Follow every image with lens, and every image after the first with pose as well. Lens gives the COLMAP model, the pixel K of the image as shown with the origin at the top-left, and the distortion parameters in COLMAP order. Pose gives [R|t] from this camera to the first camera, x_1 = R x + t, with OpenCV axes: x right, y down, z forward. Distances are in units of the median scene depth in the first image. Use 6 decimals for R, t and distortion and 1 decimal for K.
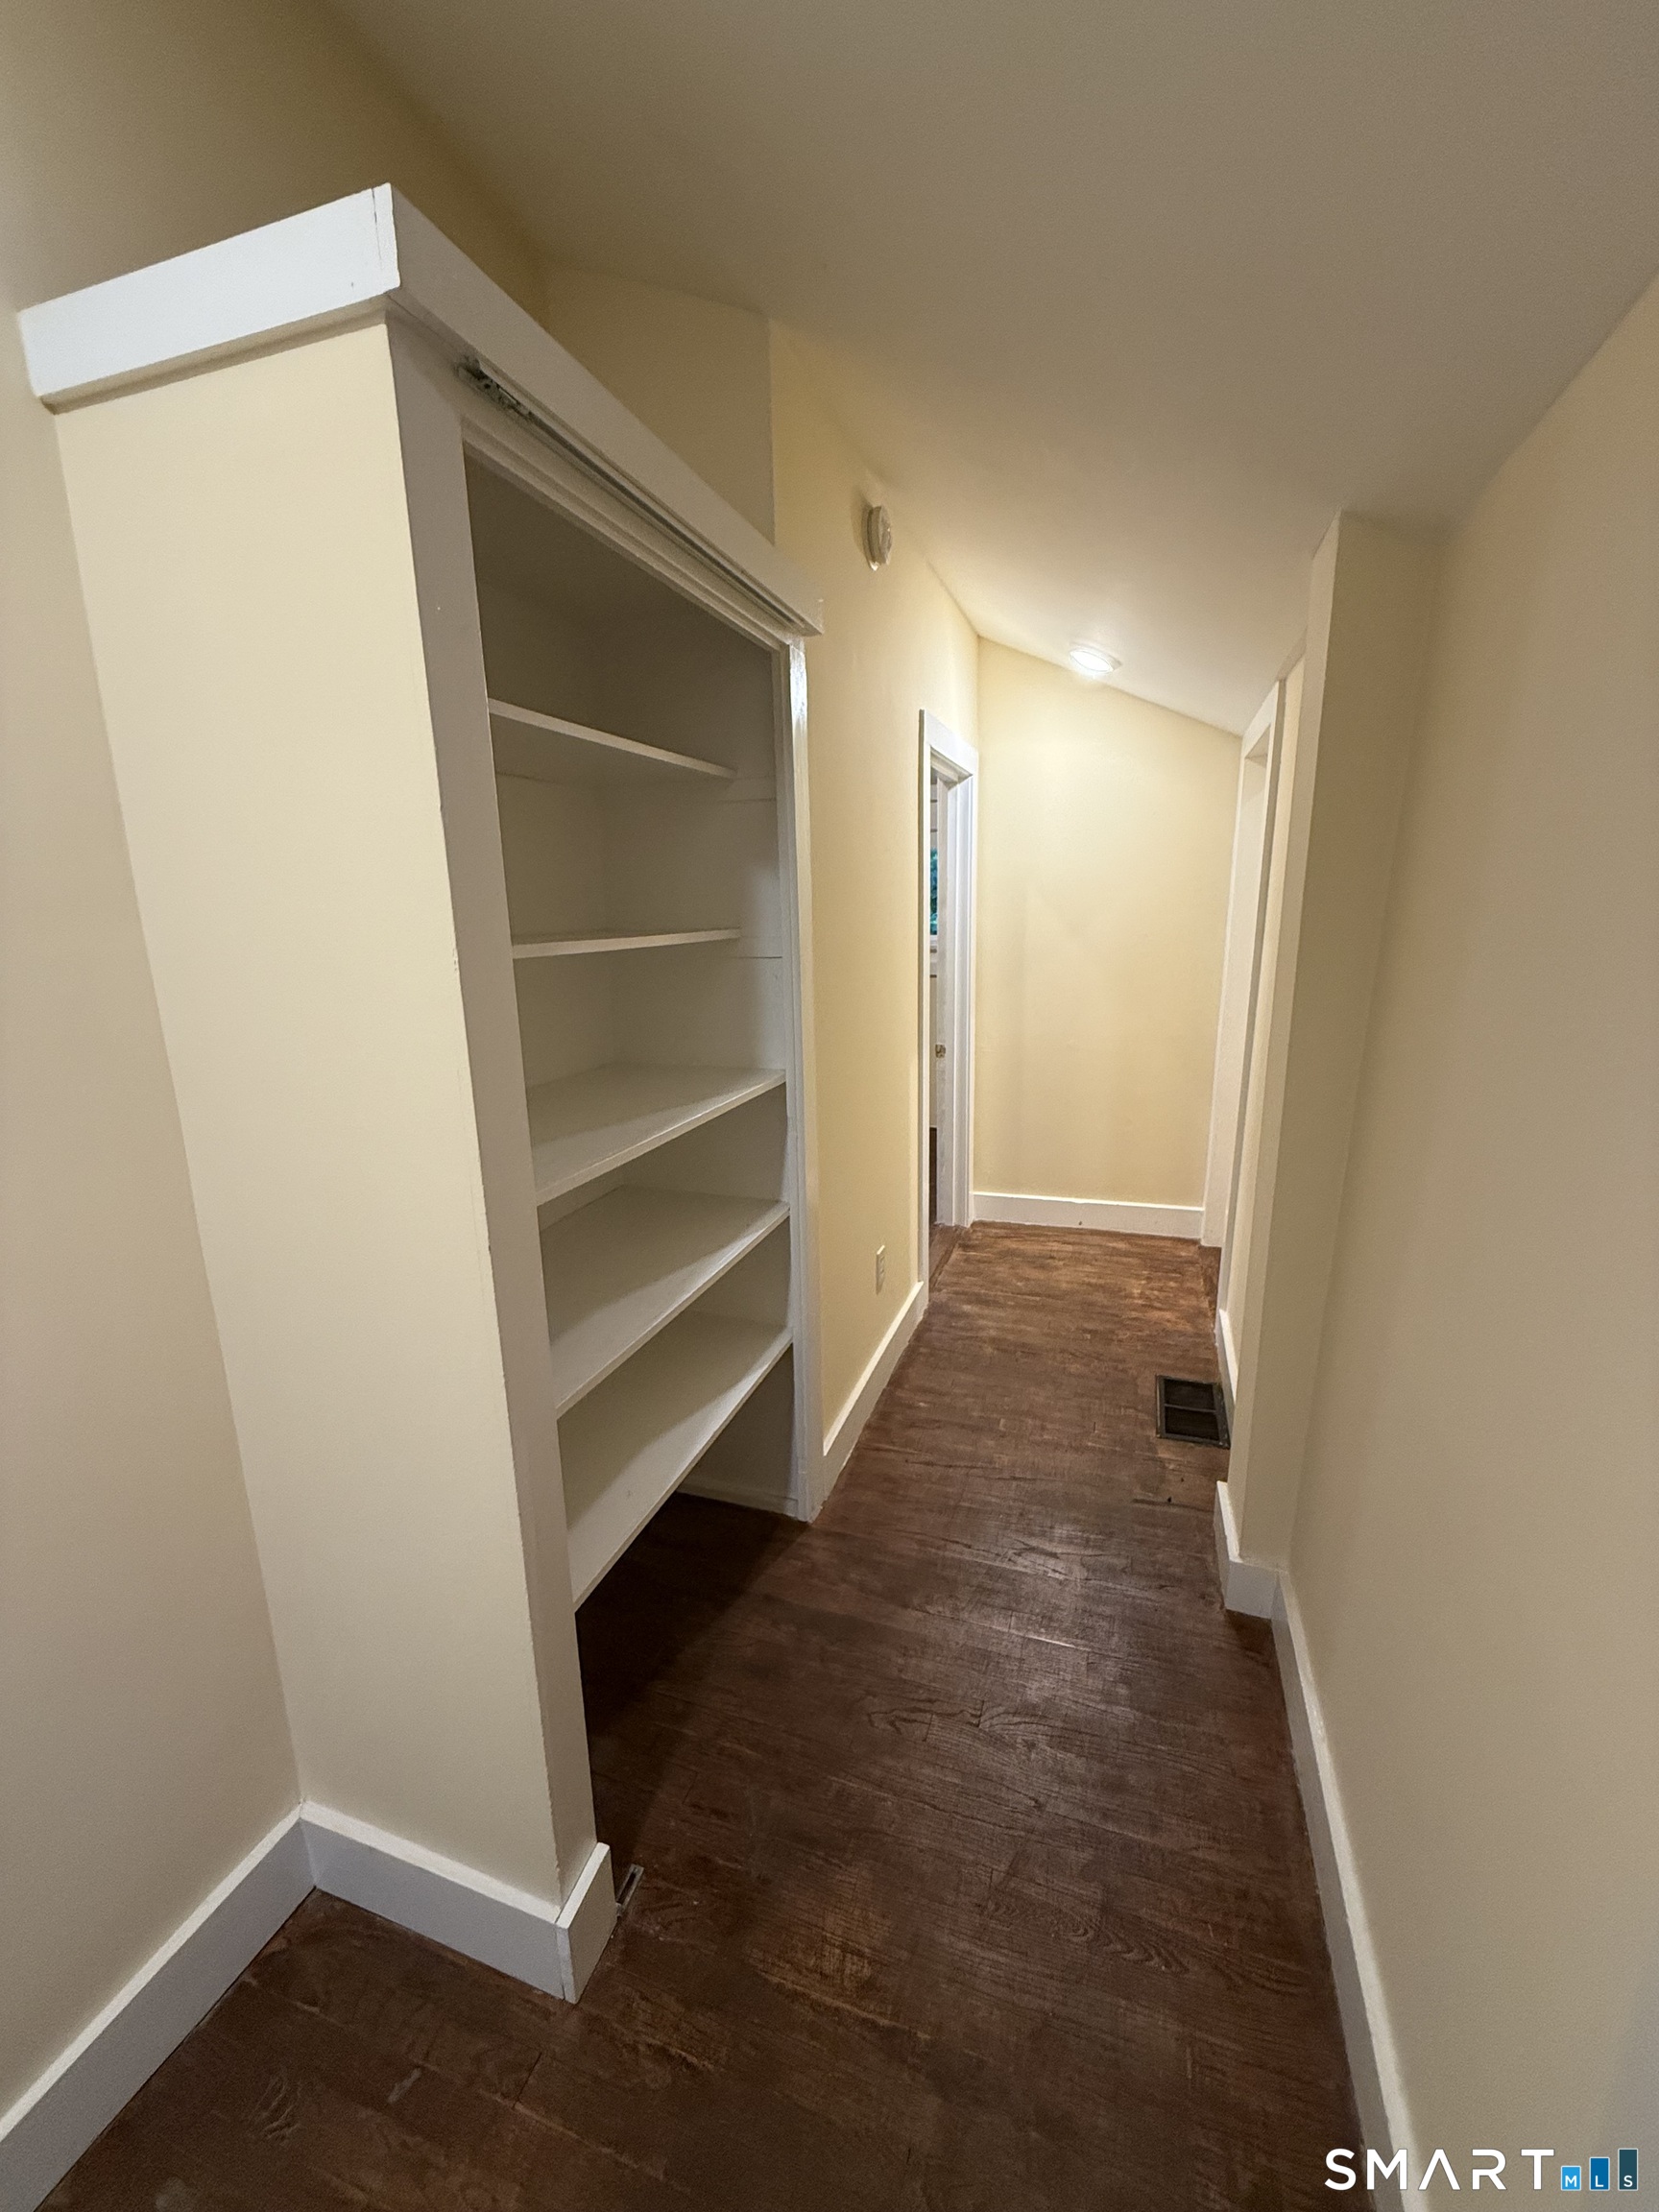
lens RADIAL K [[880.7, 0, 839.1], [0, 880.7, 1101.1], [0, 0, 1]] dist [0.001238, -0.000246]
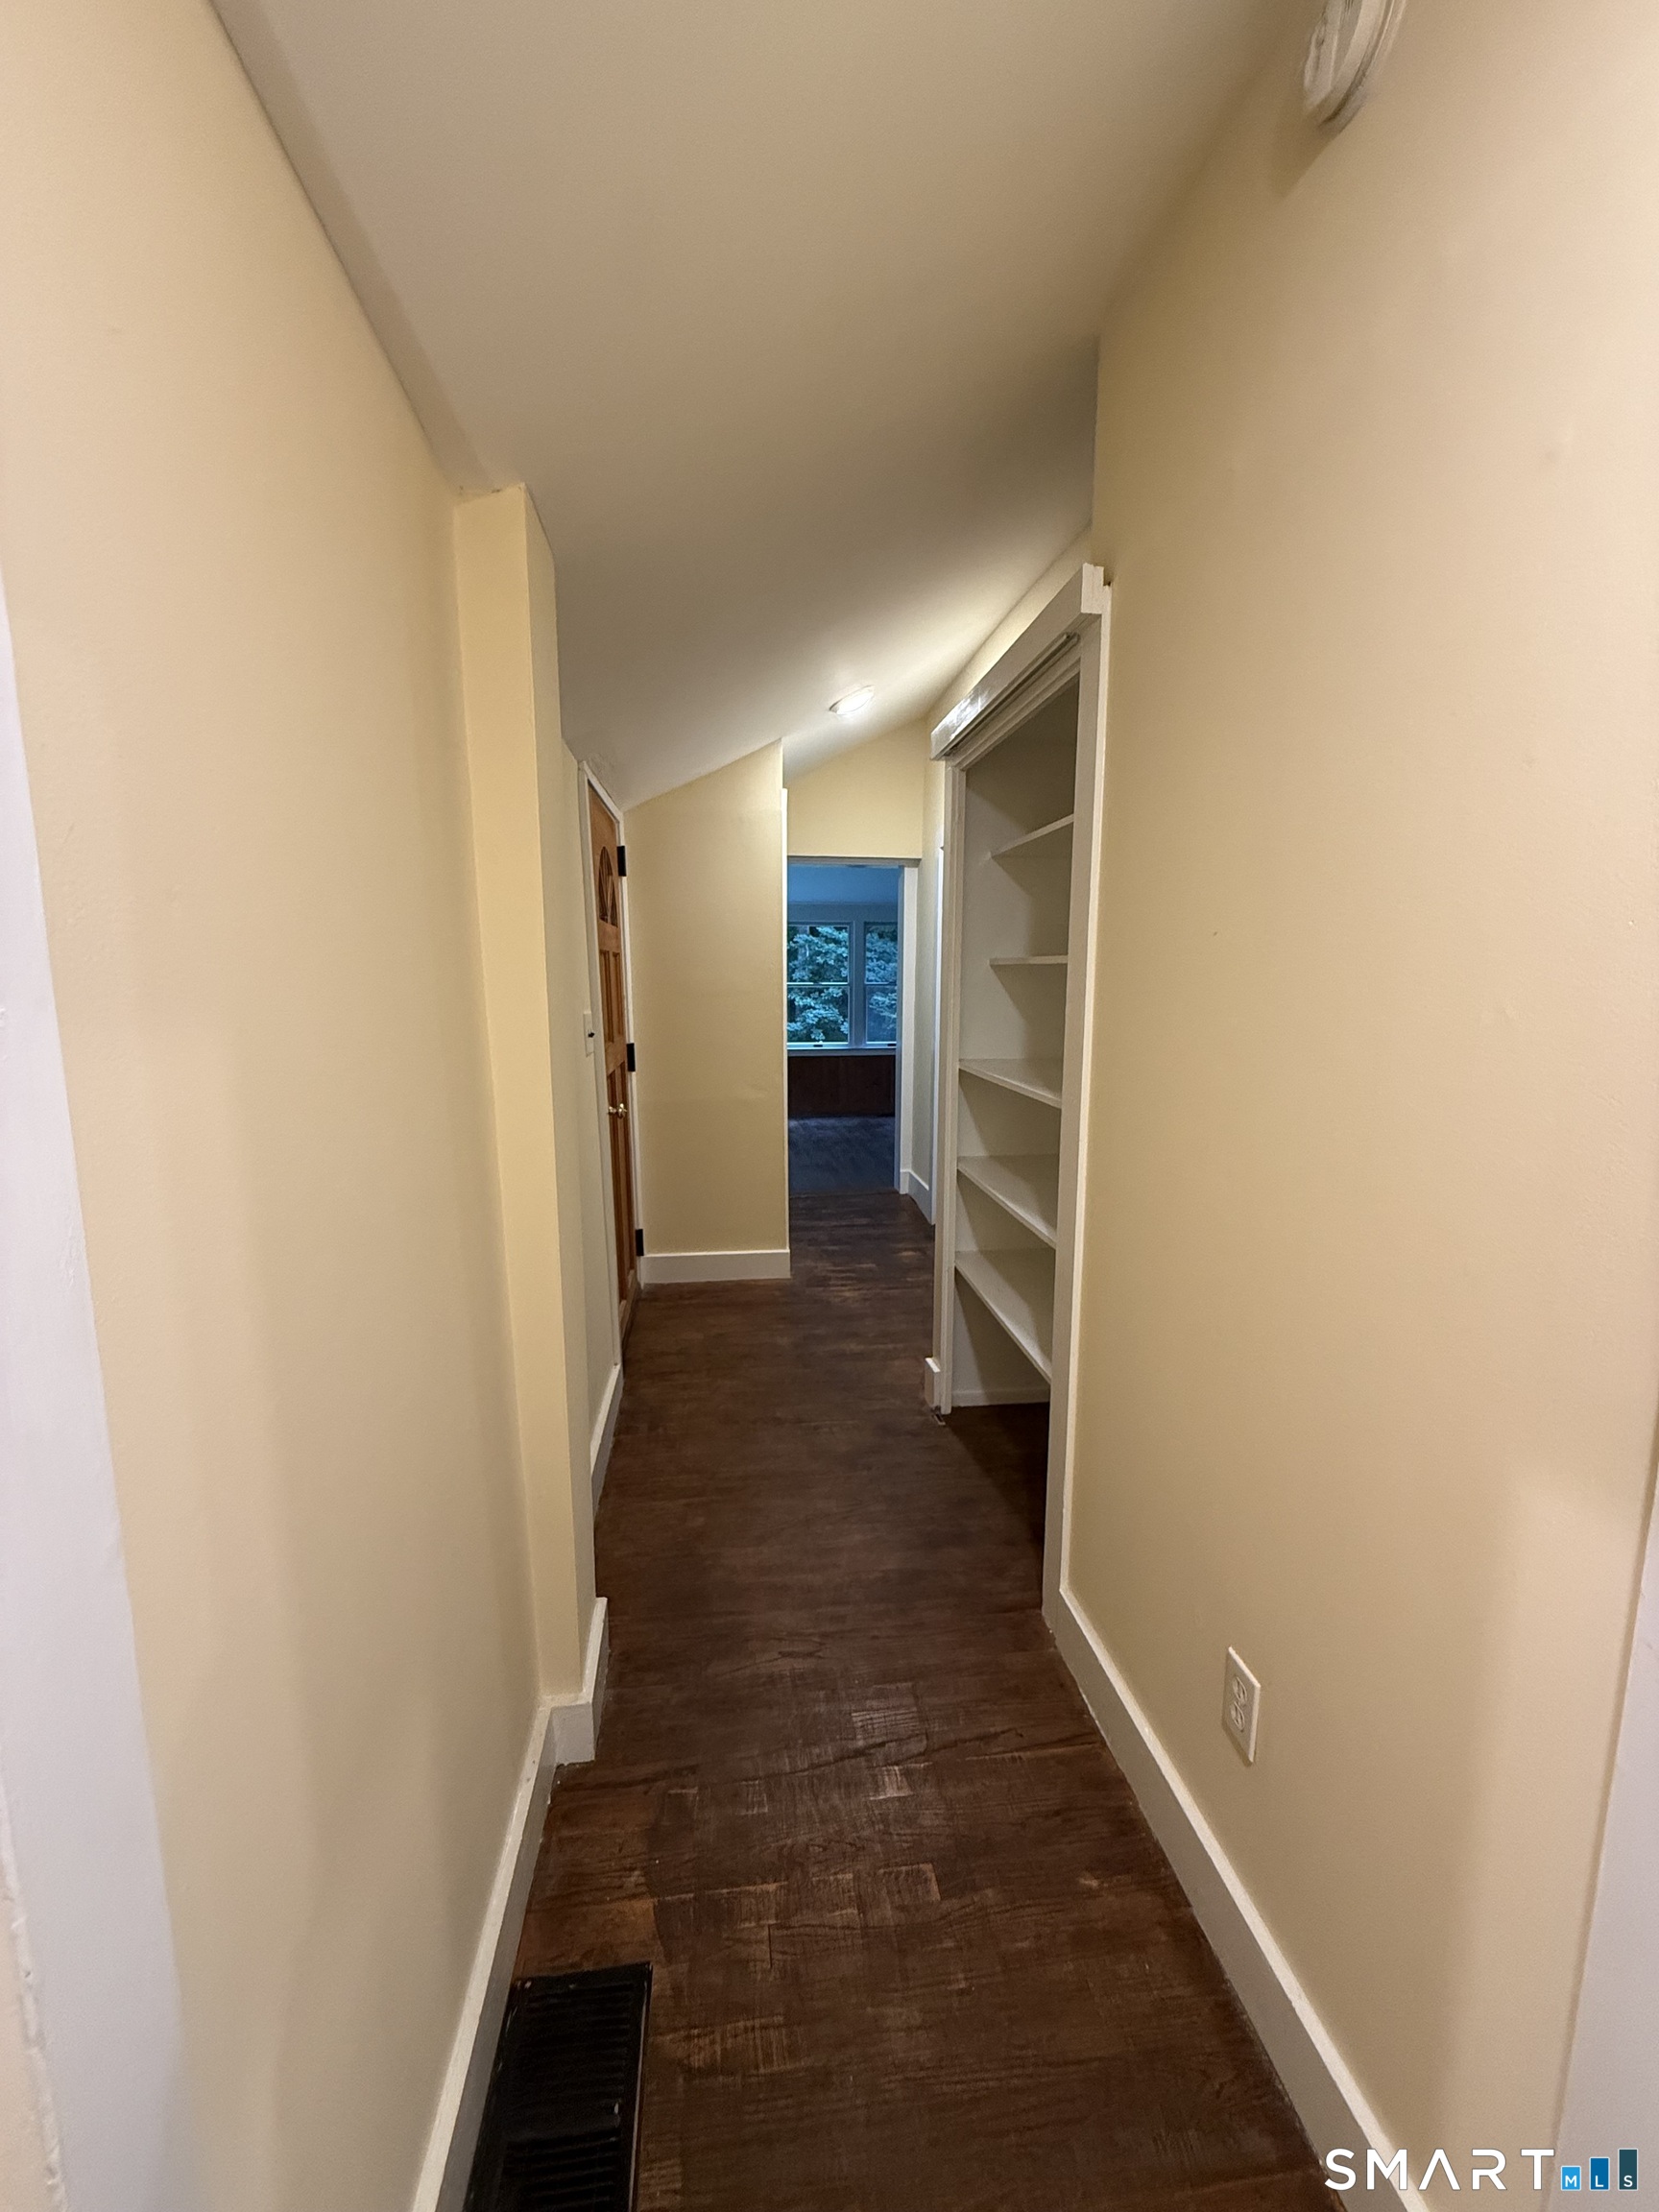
lens RADIAL K [[880.7, 0, 826.2], [0, 880.7, 1109.1], [0, 0, 1]] dist [0.001238, -0.000246]
pose [[-0.900370, 0.071382, -0.429230, 0.487485], [-0.093791, 0.931425, 0.351639, -0.279844], [0.424897, 0.356863, -0.831933, 1.388090]]
